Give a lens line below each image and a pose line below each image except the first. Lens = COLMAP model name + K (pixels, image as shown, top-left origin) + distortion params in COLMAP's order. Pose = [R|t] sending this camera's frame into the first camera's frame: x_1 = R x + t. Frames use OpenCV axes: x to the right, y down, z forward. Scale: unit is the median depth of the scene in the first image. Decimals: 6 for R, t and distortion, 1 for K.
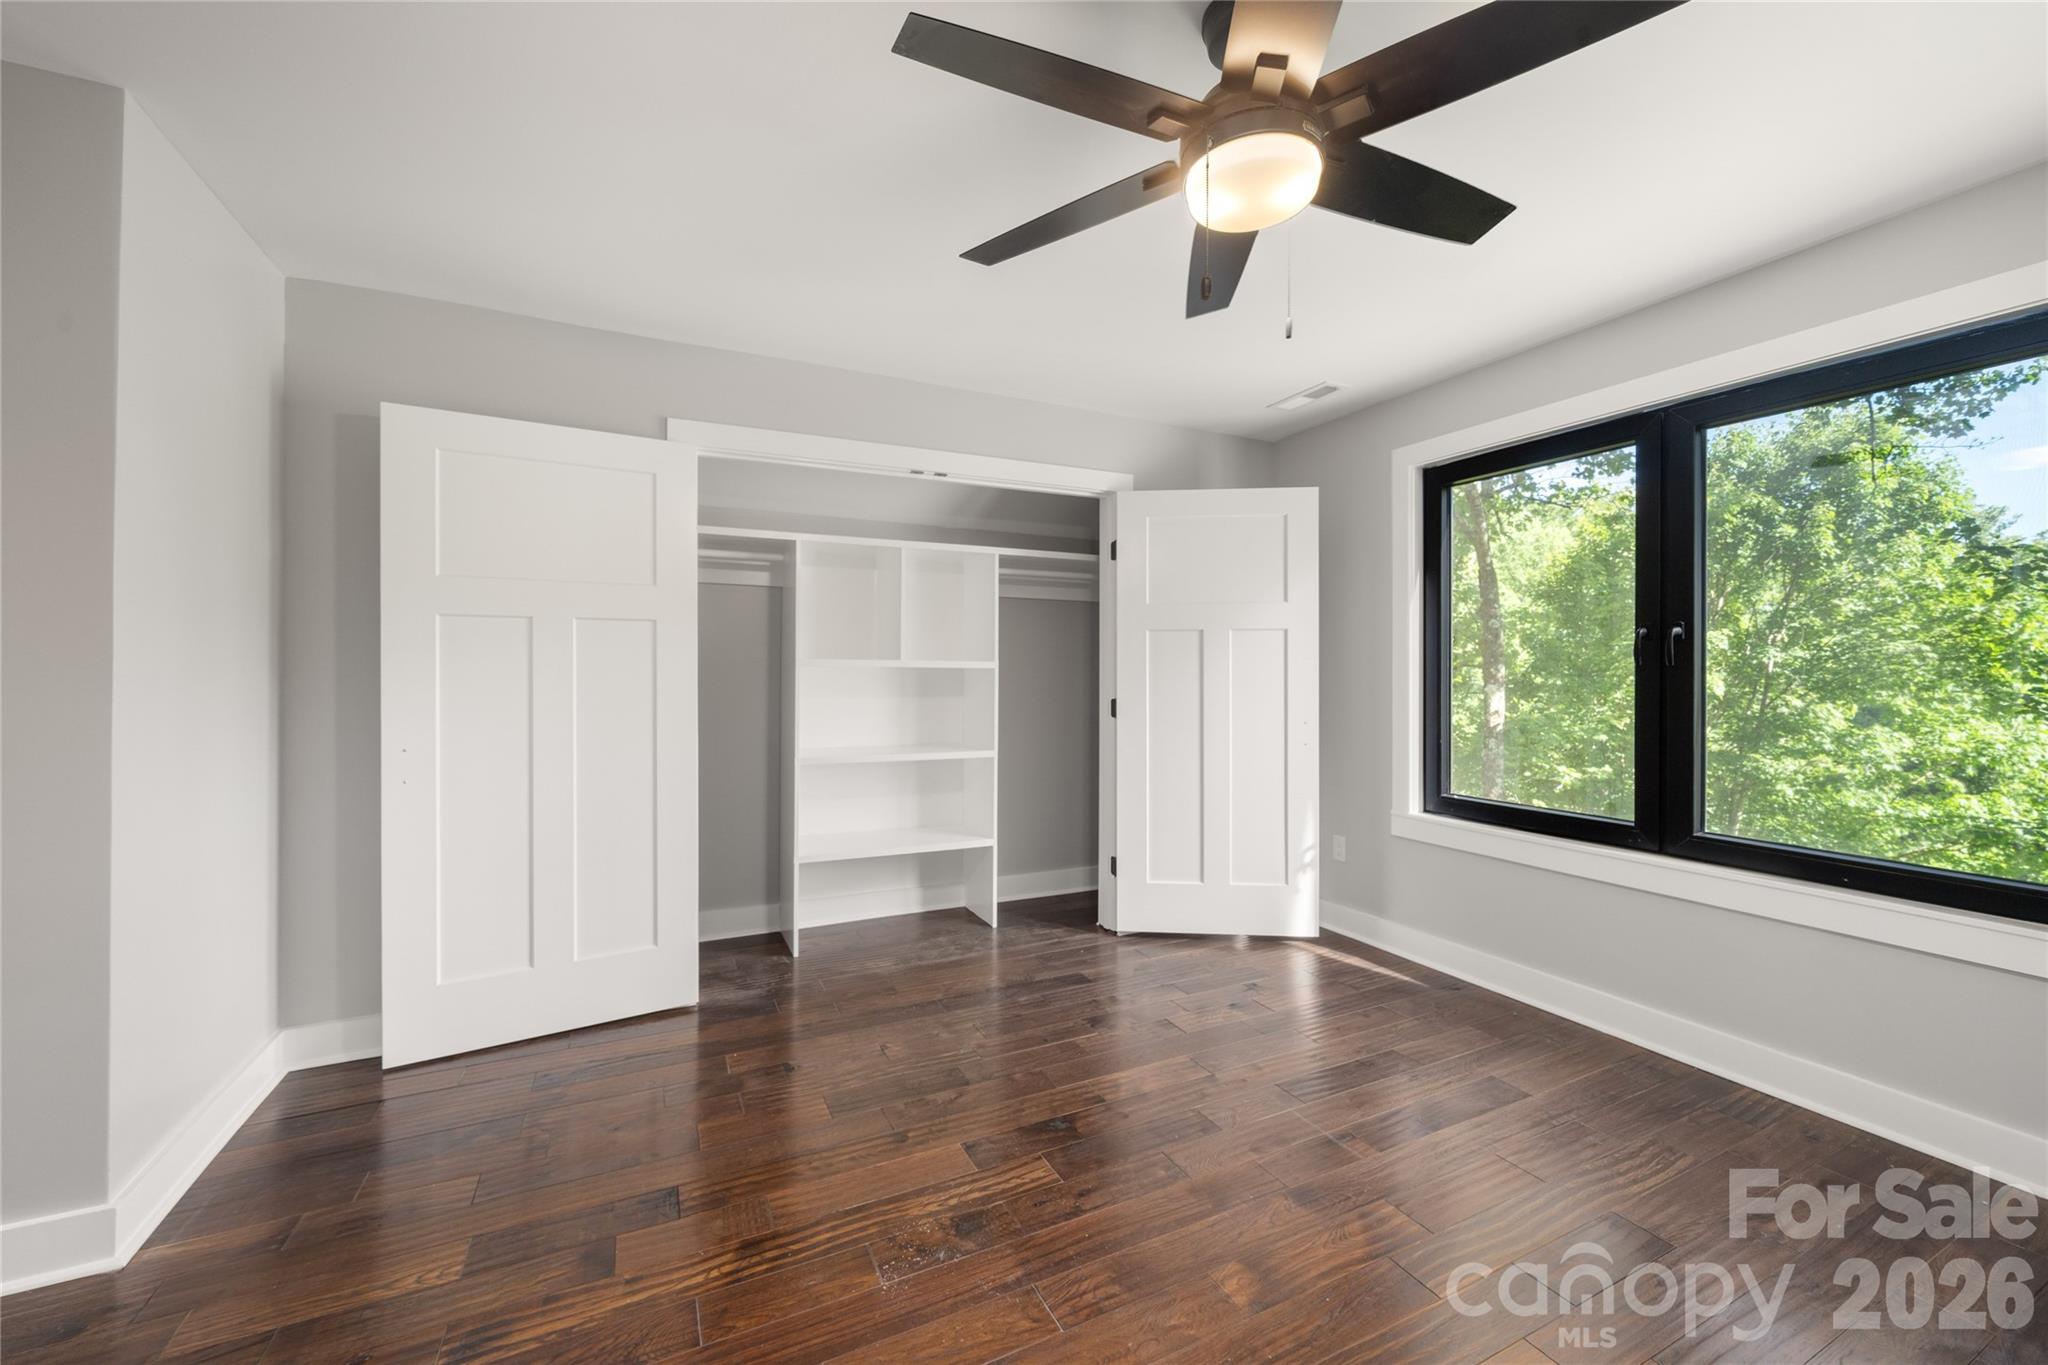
lens RADIAL K [[757.5, 0, 1058.8], [0, 757.5, 667.5], [0, 0, 1]] dist [-0.004668, 0.000278]
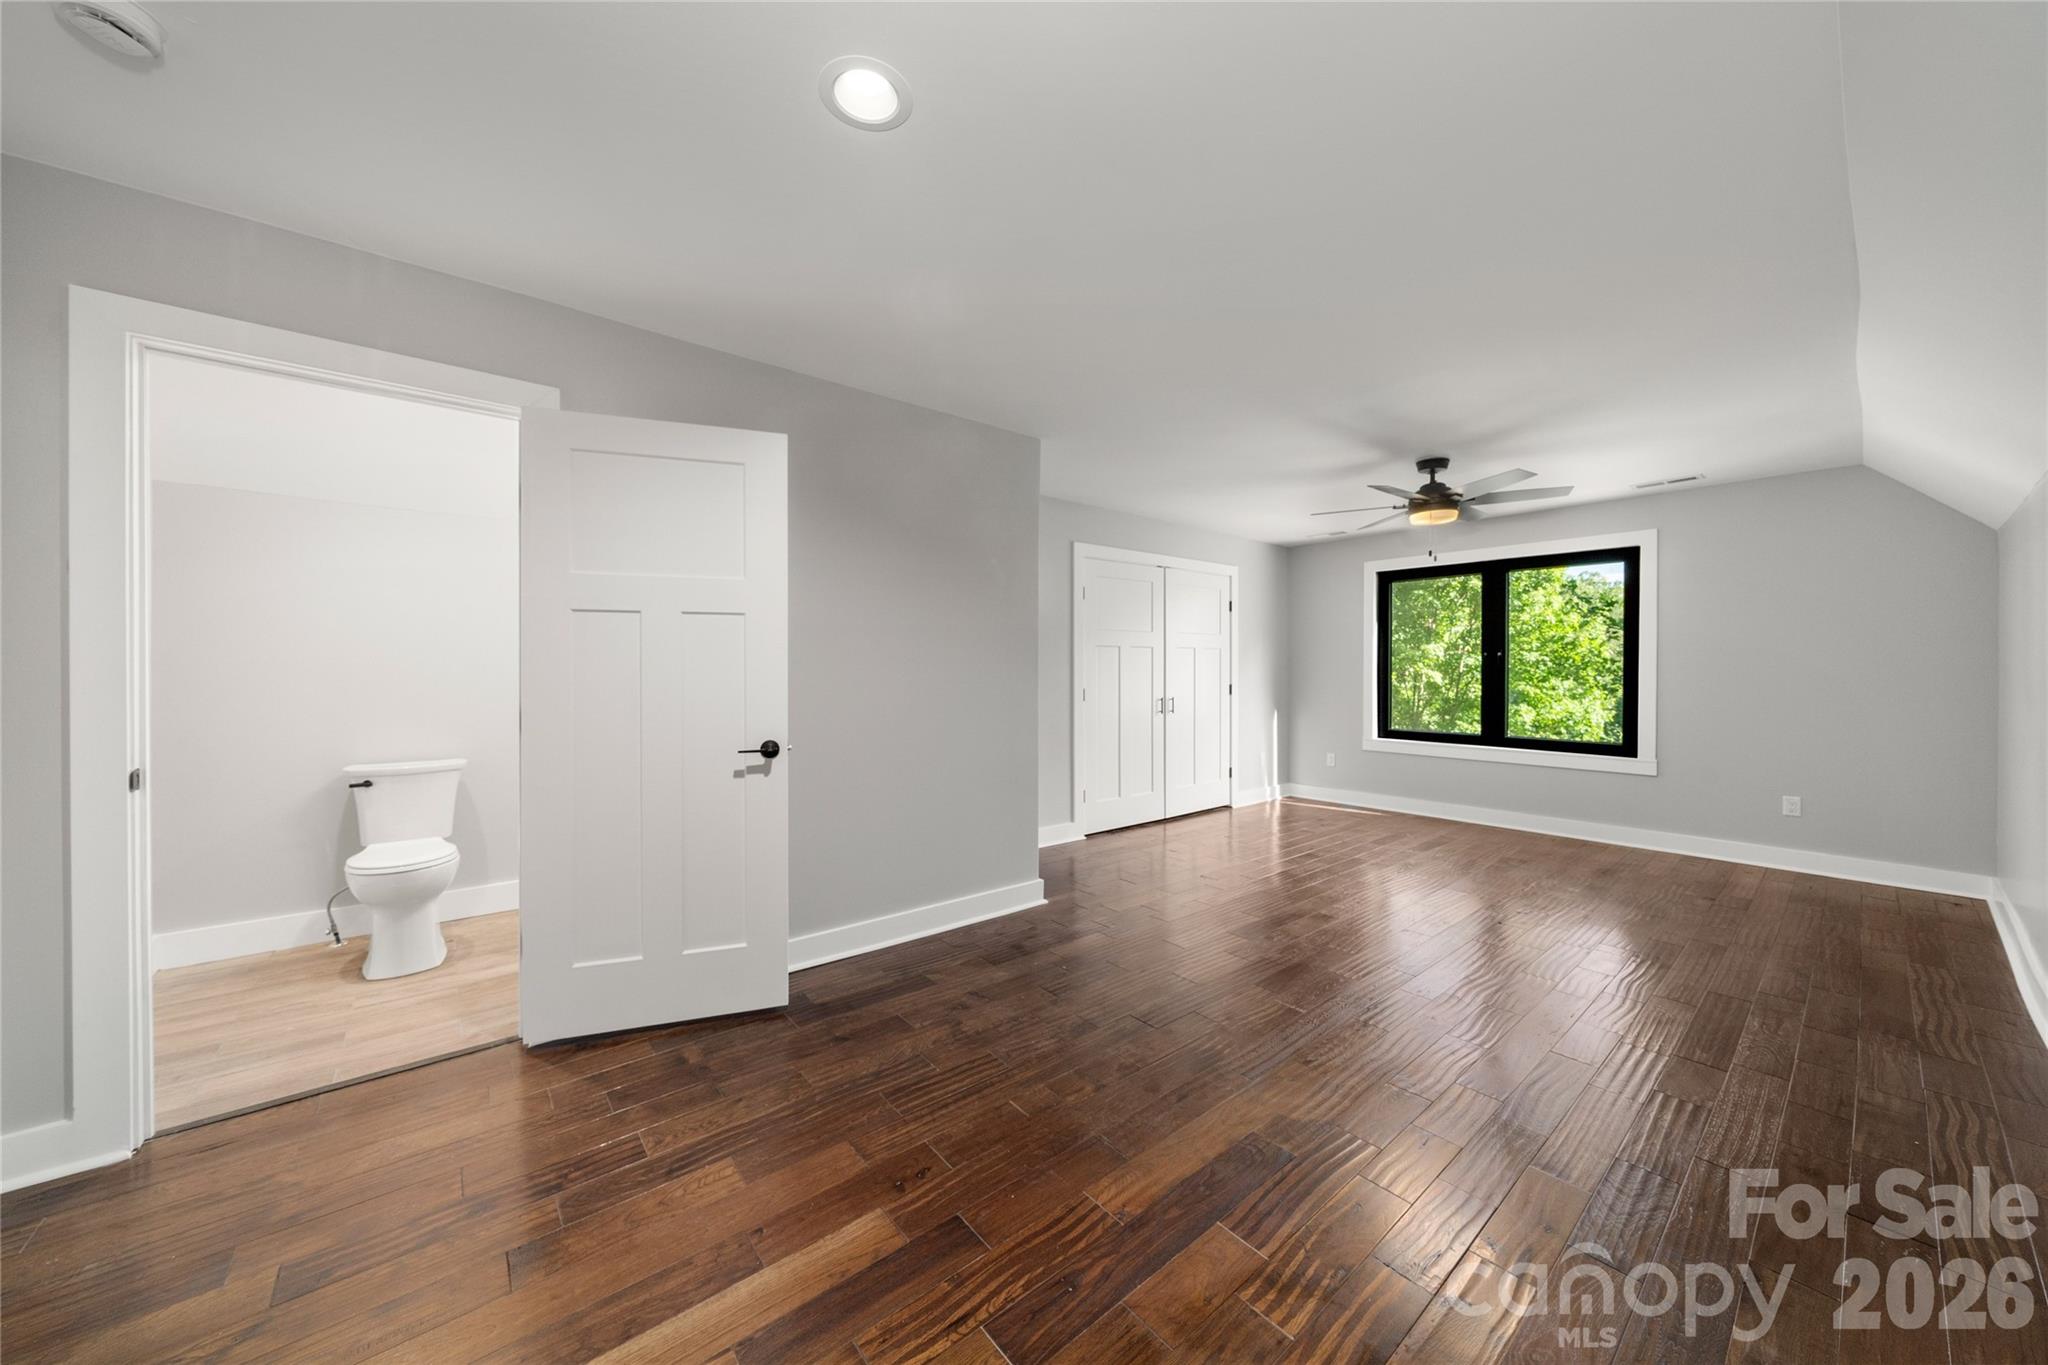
lens RADIAL K [[708.4, 0, 1014.8], [0, 708.4, 676.2], [0, 0, 1]] dist [-0.004617, -0.000241]
pose [[0.971484, 0.003498, 0.237080, -0.391894], [-0.008126, 0.999795, 0.018547, -0.002821], [-0.236966, -0.019945, 0.971313, -0.268961]]
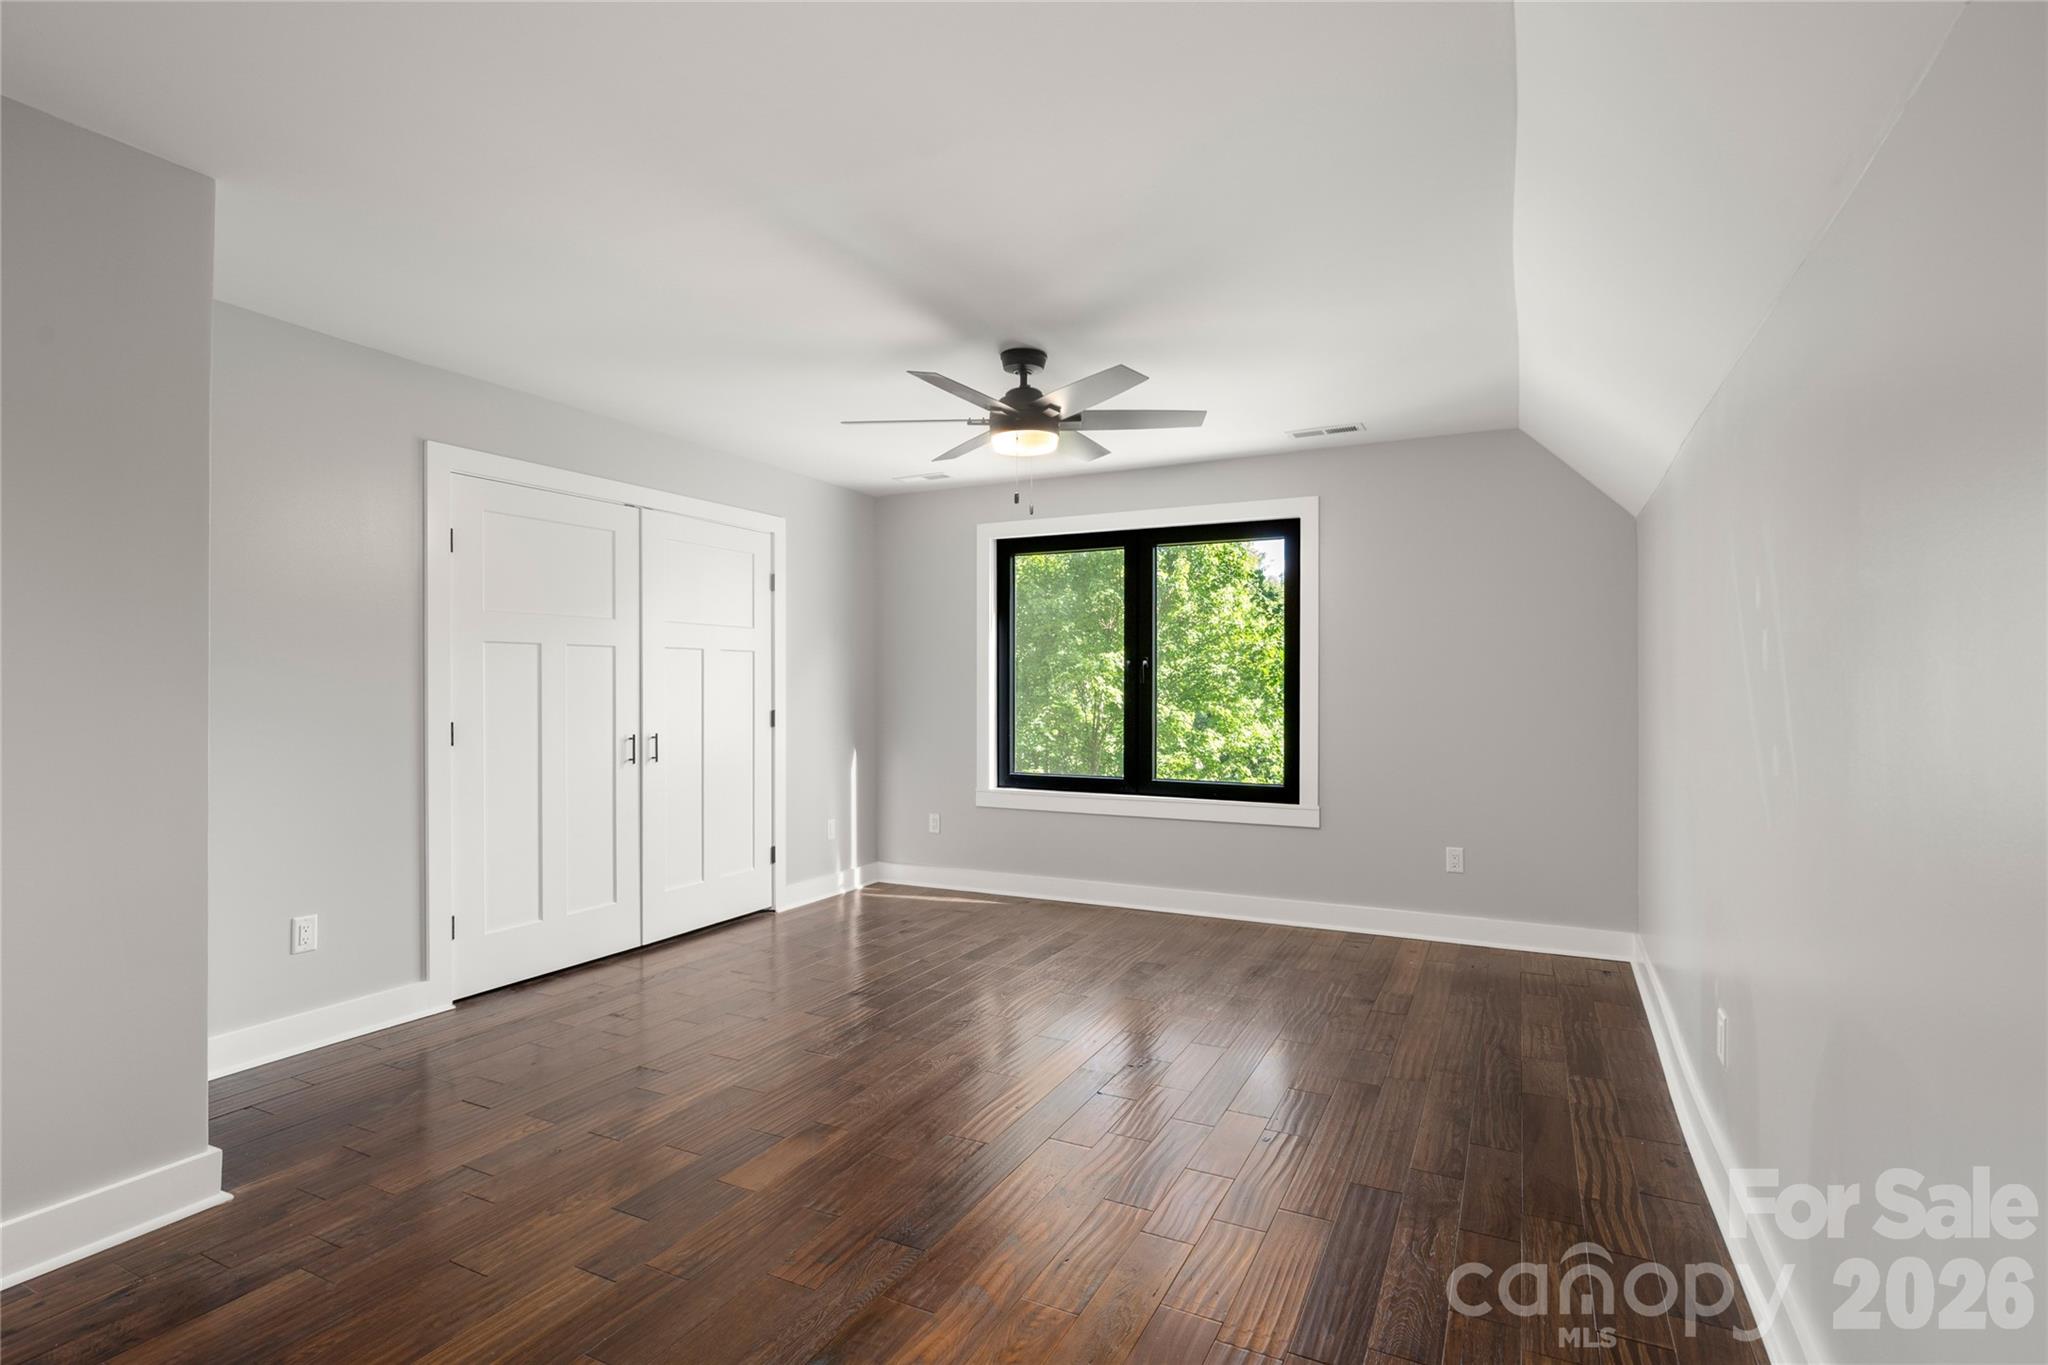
lens RADIAL K [[977.3, 0, 1026.4], [0, 977.3, 692.1], [0, 0, 1]] dist [-0.000139, -0.000852]
pose [[0.795287, 0.000750, 0.606232, -0.233837], [-0.009130, 0.999901, 0.010740, -0.001954], [-0.606164, -0.014076, 0.795215, -0.191271]]
